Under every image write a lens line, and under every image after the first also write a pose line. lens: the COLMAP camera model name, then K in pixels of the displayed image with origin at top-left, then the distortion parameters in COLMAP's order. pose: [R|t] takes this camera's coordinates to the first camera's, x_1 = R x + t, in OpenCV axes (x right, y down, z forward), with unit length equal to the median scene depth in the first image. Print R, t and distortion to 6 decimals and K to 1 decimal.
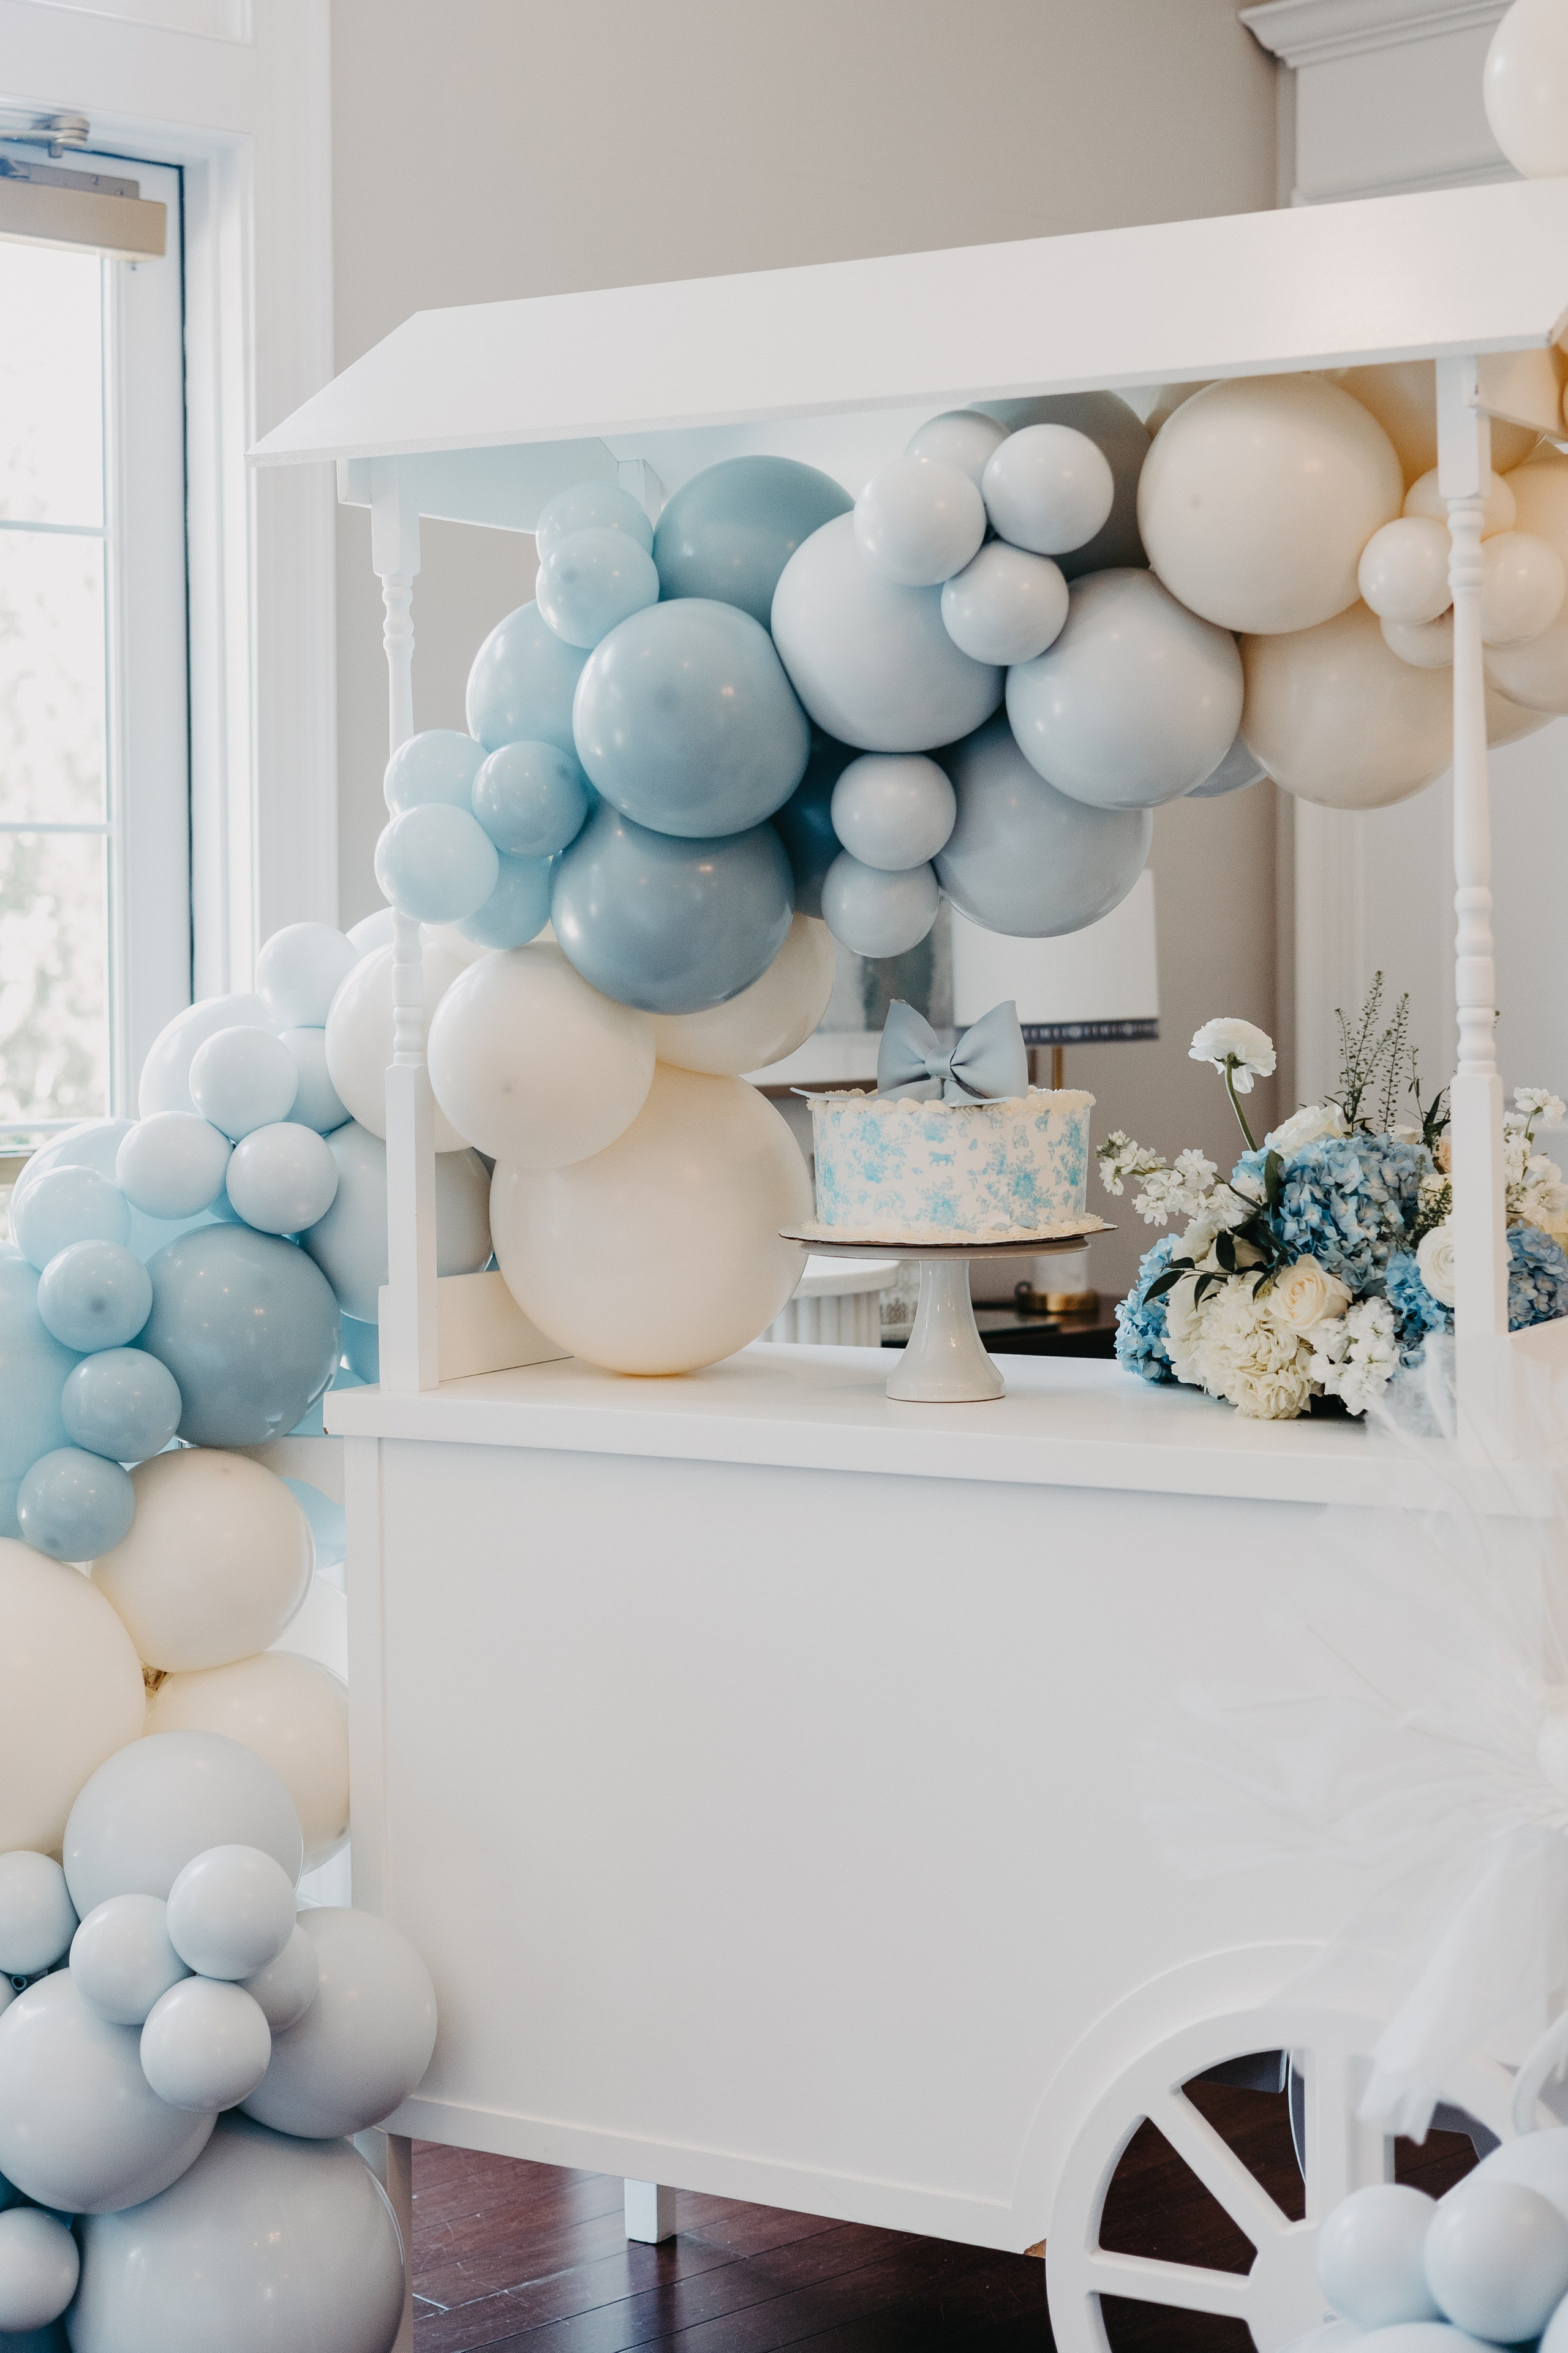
lens RADIAL K [[3725.9, 0, 677.0], [0, 3725.9, 1053.8], [0, 0, 1]] dist [-0.008506, 0.138804]
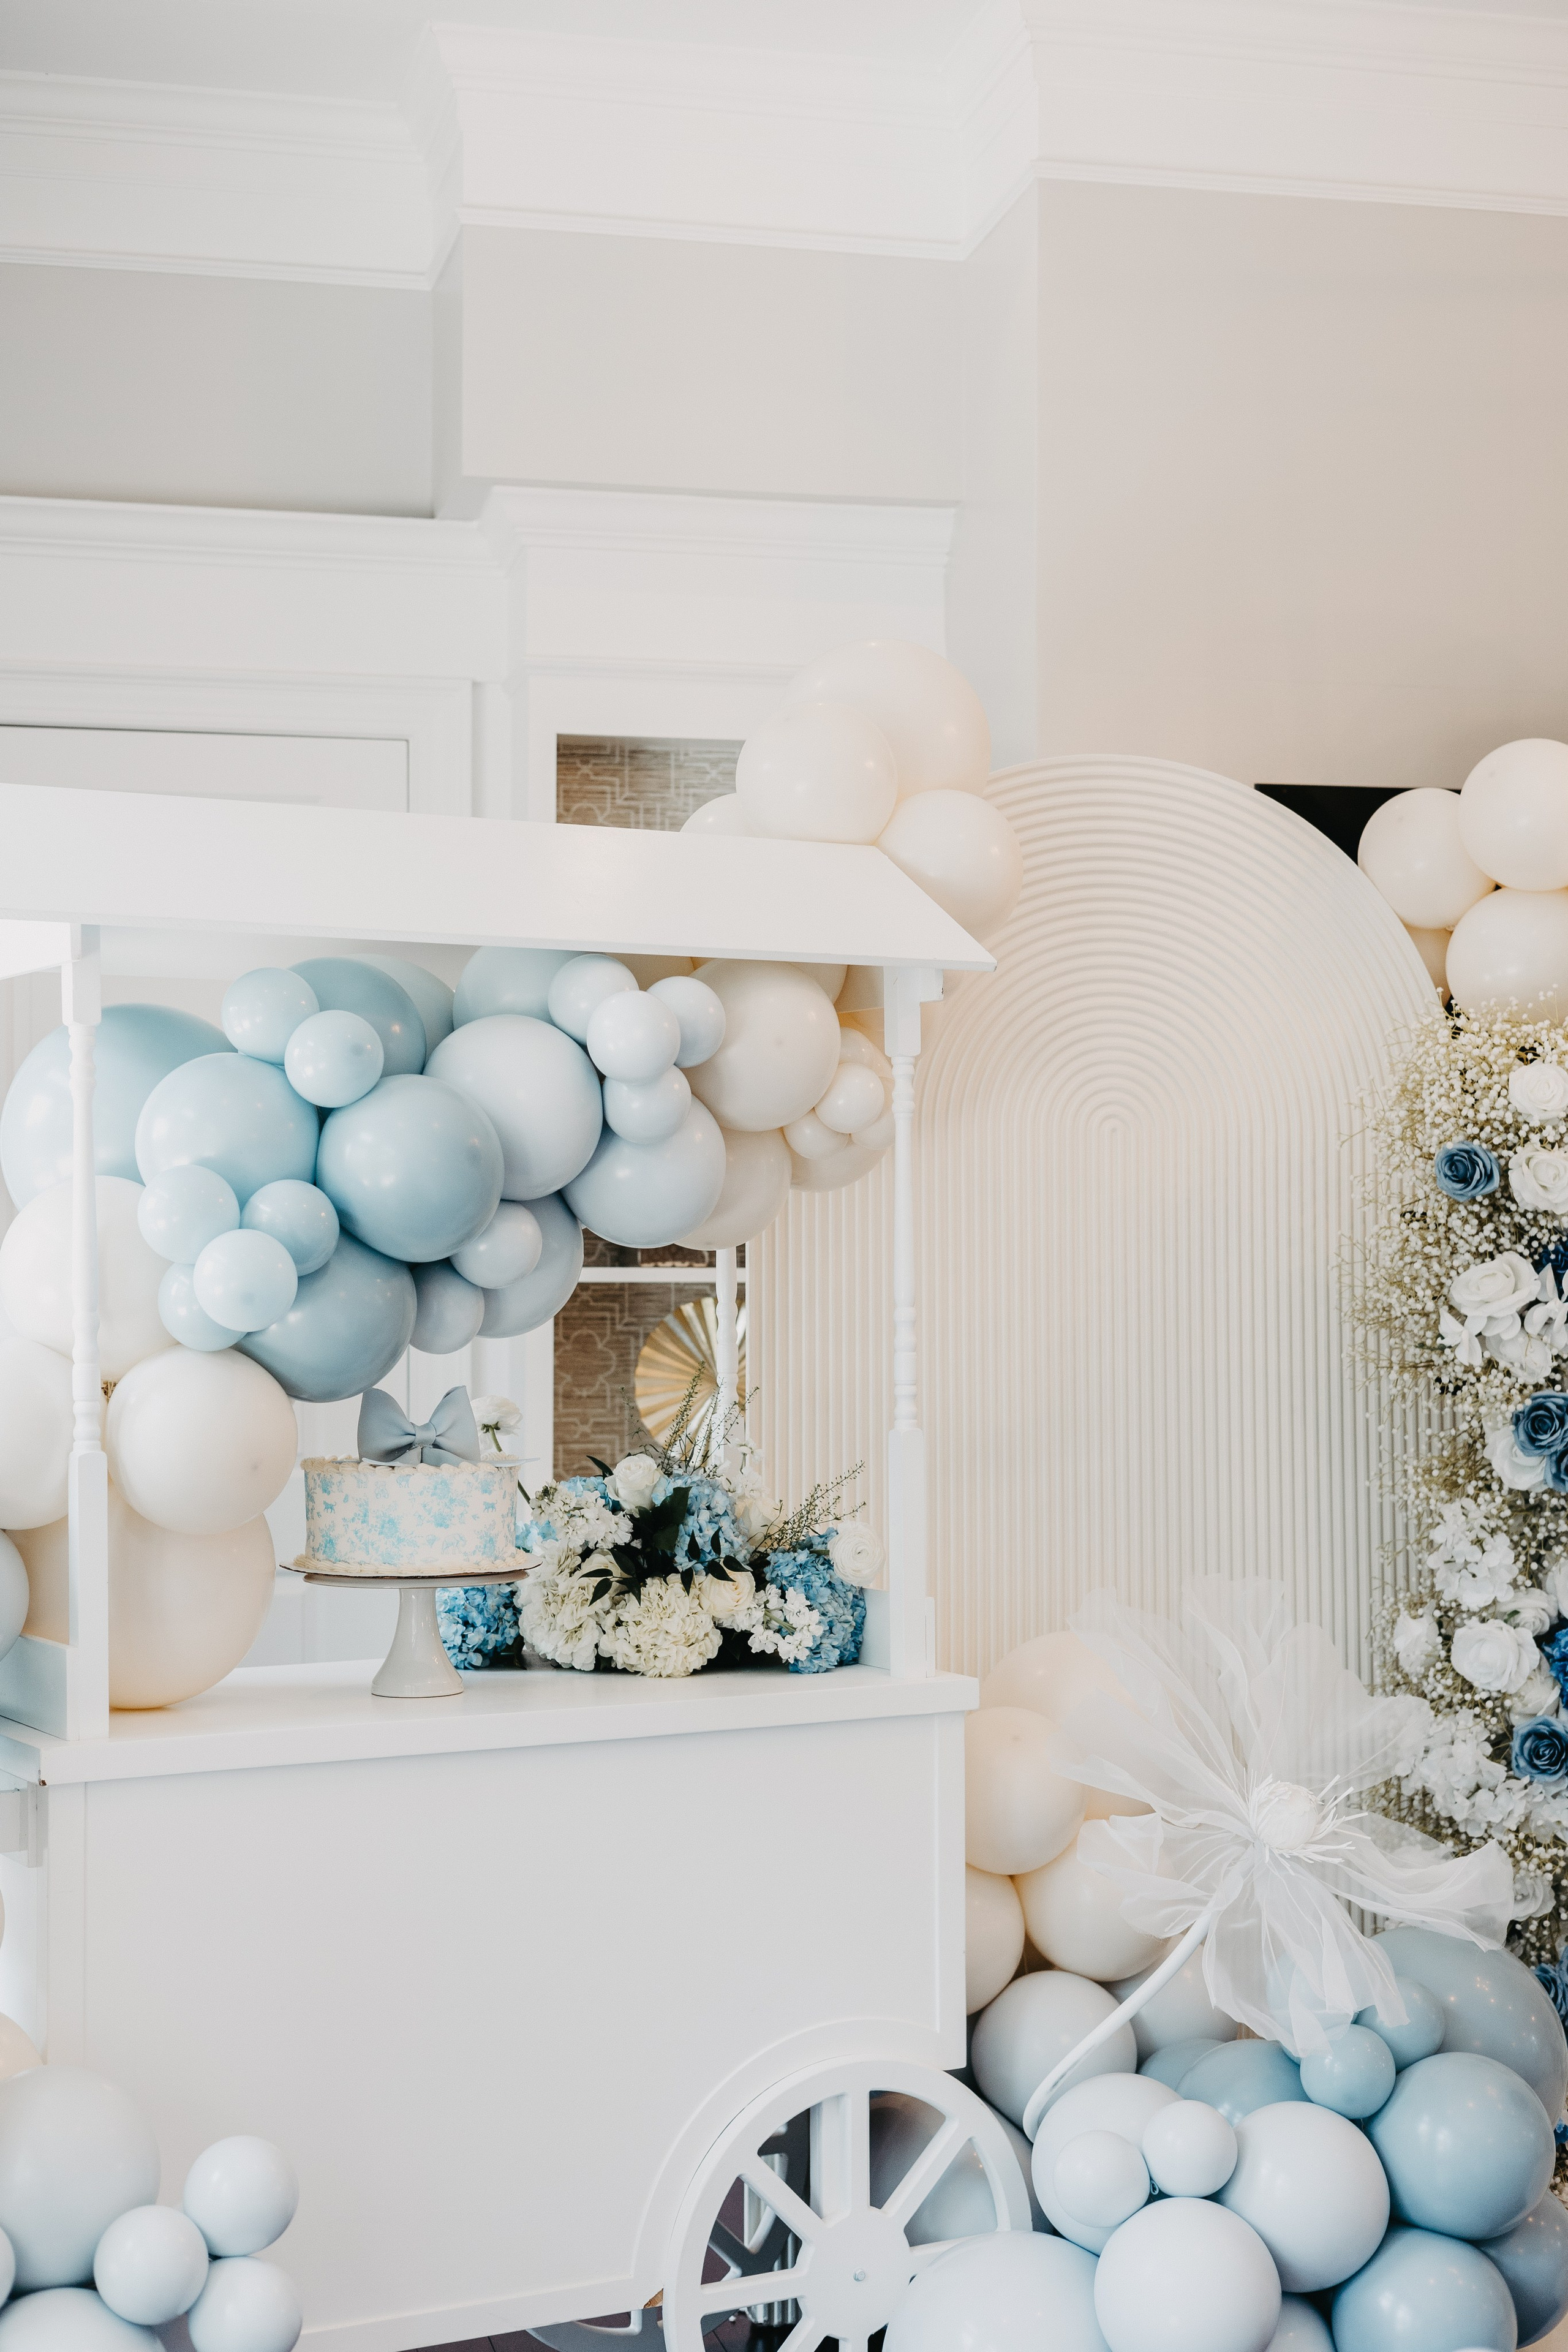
lens RADIAL K [[3282.3, 0, 784.0], [0, 3282.3, 1176.0], [0, 0, 1]] dist [-0.009554, 0.042137]
pose [[0.485046, 0.036774, 0.873715, -0.896840], [0.021187, 0.998328, -0.053782, -0.023966], [-0.874232, 0.044598, 0.483456, 0.342675]]
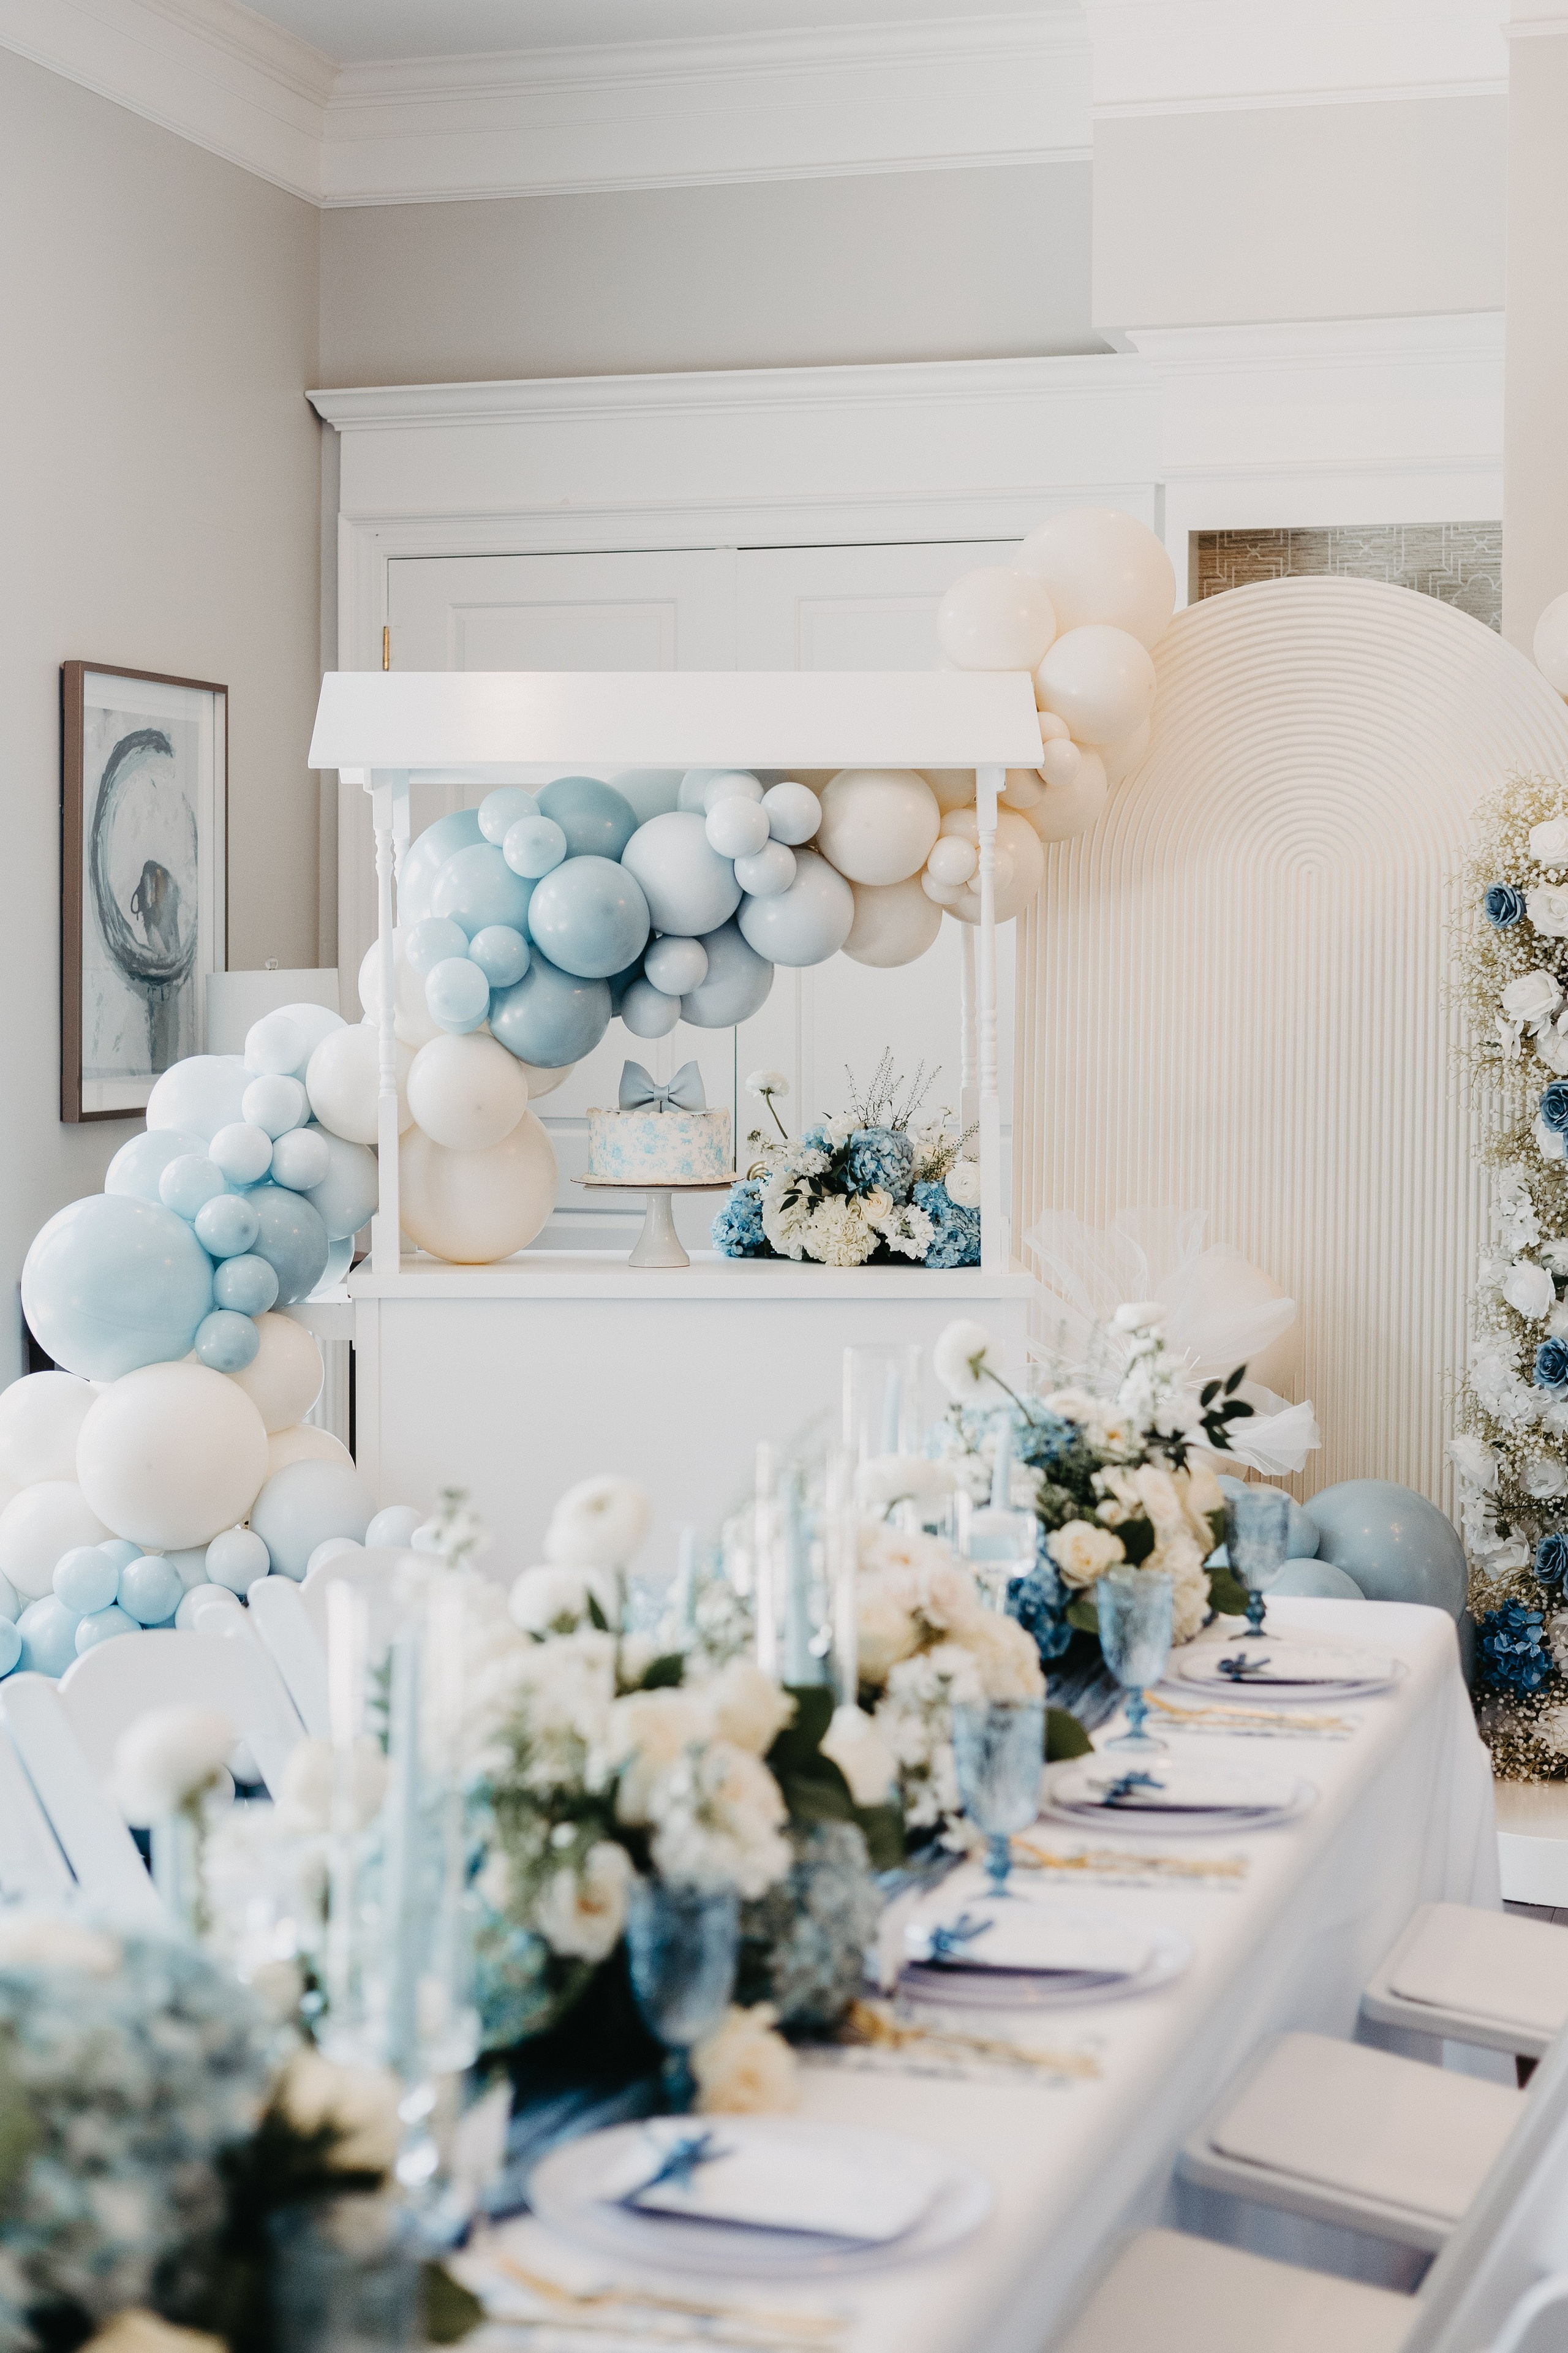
lens RADIAL K [[3725.9, 0, 677.0], [0, 3725.9, 1053.8], [0, 0, 1]] dist [-0.008506, 0.138804]
pose [[0.859995, -0.000060, 0.510302, -0.936123], [0.004800, 0.999957, -0.007972, -0.002384], [-0.510279, 0.009305, 0.859958, -0.687863]]
